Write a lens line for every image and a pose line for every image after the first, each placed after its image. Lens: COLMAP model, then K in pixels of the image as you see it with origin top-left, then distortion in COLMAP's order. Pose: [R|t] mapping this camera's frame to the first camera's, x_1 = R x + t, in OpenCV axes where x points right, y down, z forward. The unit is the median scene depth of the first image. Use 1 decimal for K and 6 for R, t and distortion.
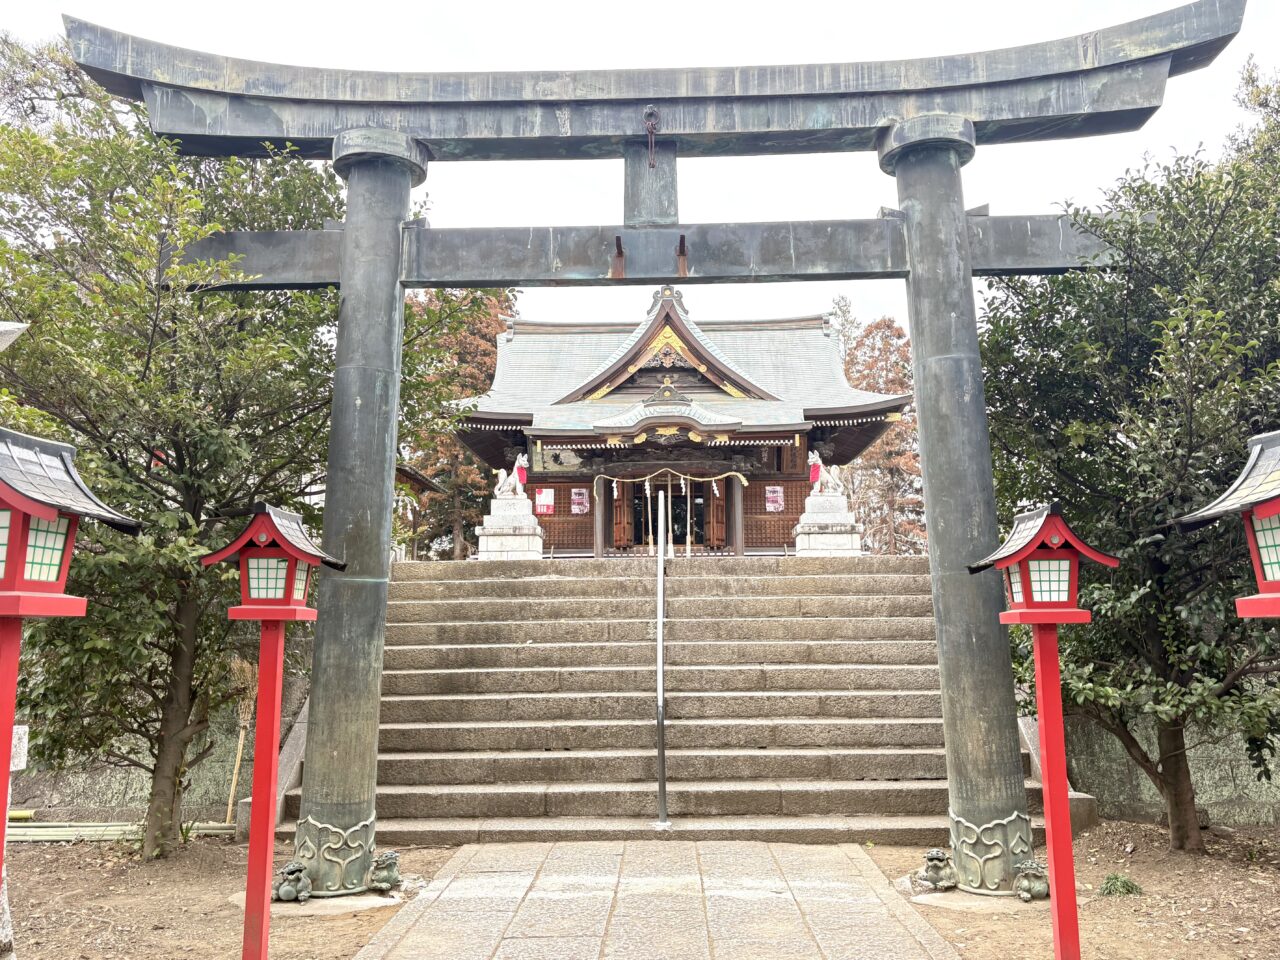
lens RADIAL K [[1244.1, 0, 640.0], [0, 1244.1, 480.0], [0, 0, 1]] dist [0.149382, 0.000227]
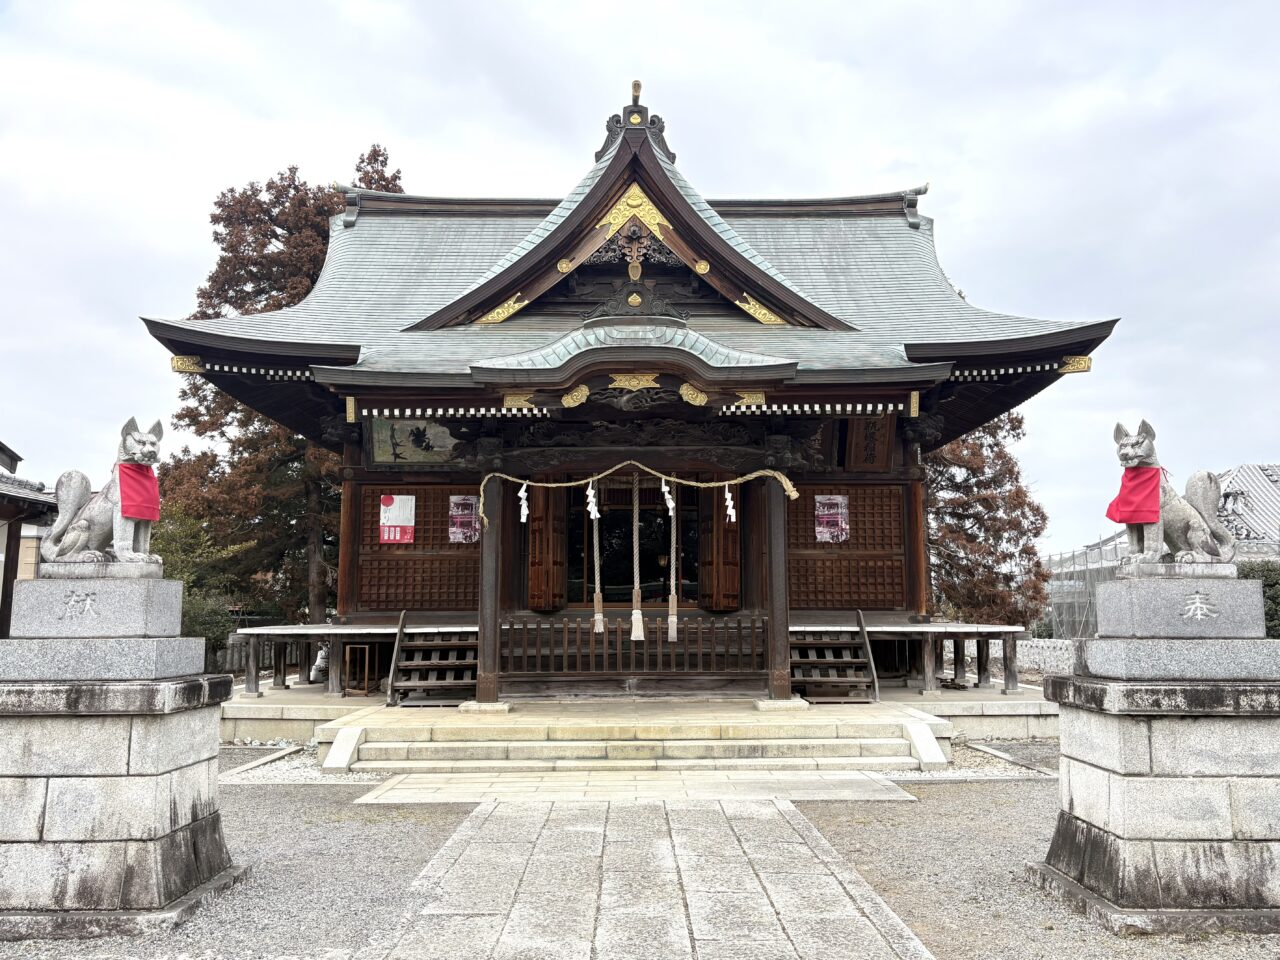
lens RADIAL K [[1244.1, 0, 640.0], [0, 1244.1, 480.0], [0, 0, 1]] dist [0.149382, 0.000227]
pose [[0.999353, 0.010350, 0.034453, 0.007633], [-0.010859, 0.999834, 0.014602, -0.008496], [-0.034296, -0.014967, 0.999300, 0.482350]]
